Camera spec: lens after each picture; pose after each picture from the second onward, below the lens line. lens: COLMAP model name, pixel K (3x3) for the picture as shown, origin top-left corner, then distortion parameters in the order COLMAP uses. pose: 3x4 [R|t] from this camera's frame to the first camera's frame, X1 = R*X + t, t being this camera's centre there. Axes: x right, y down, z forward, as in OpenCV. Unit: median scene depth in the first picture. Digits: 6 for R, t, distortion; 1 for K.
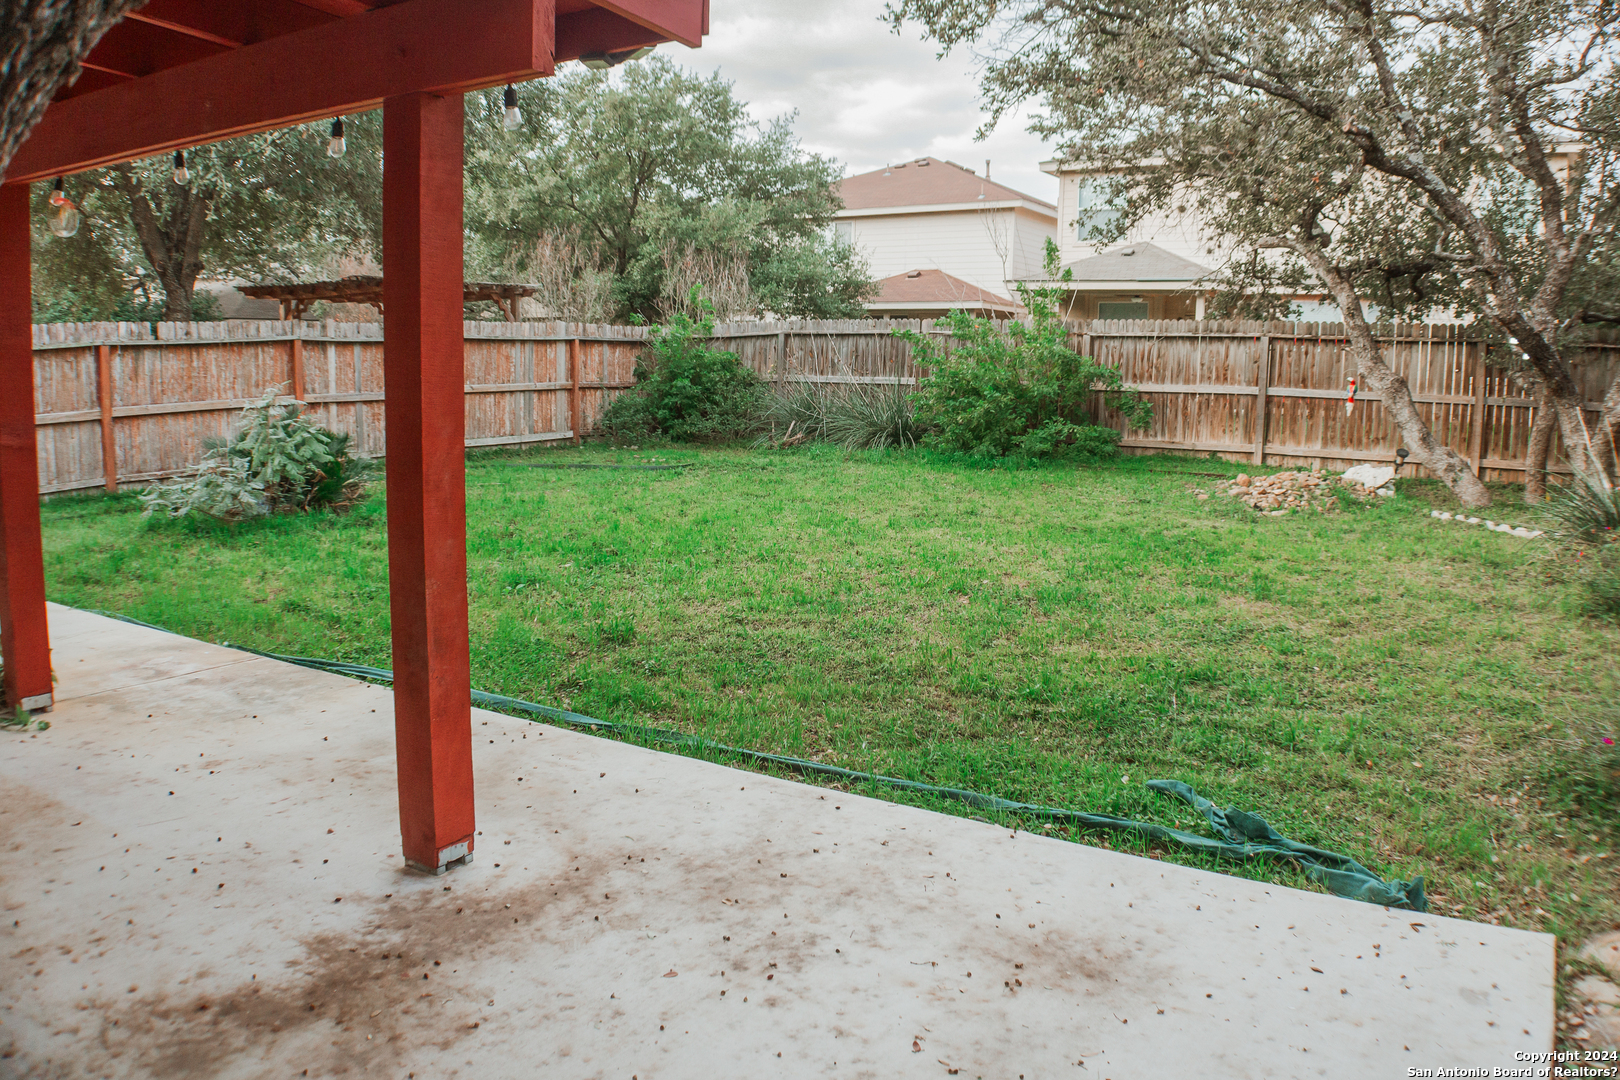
lens RADIAL K [[1175.8, 0, 818.9], [0, 1175.8, 539.4], [0, 0, 1]] dist [-0.096294, -0.019198]
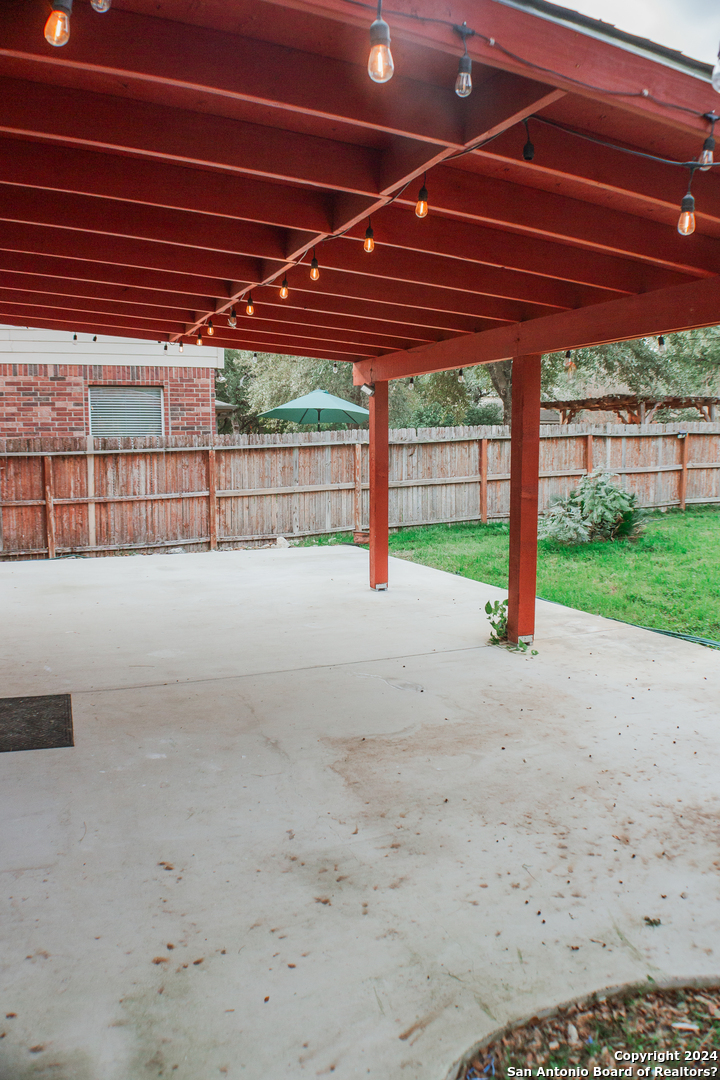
lens RADIAL K [[783.8, 0, 360.3], [0, 783.8, 536.4], [0, 0, 1]] dist [-0.096294, -0.019198]
pose [[0.823460, 0.045510, -0.565547, -0.109845], [-0.064471, 0.997827, -0.013577, 0.007139], [0.563700, 0.047642, 0.824604, -0.105050]]
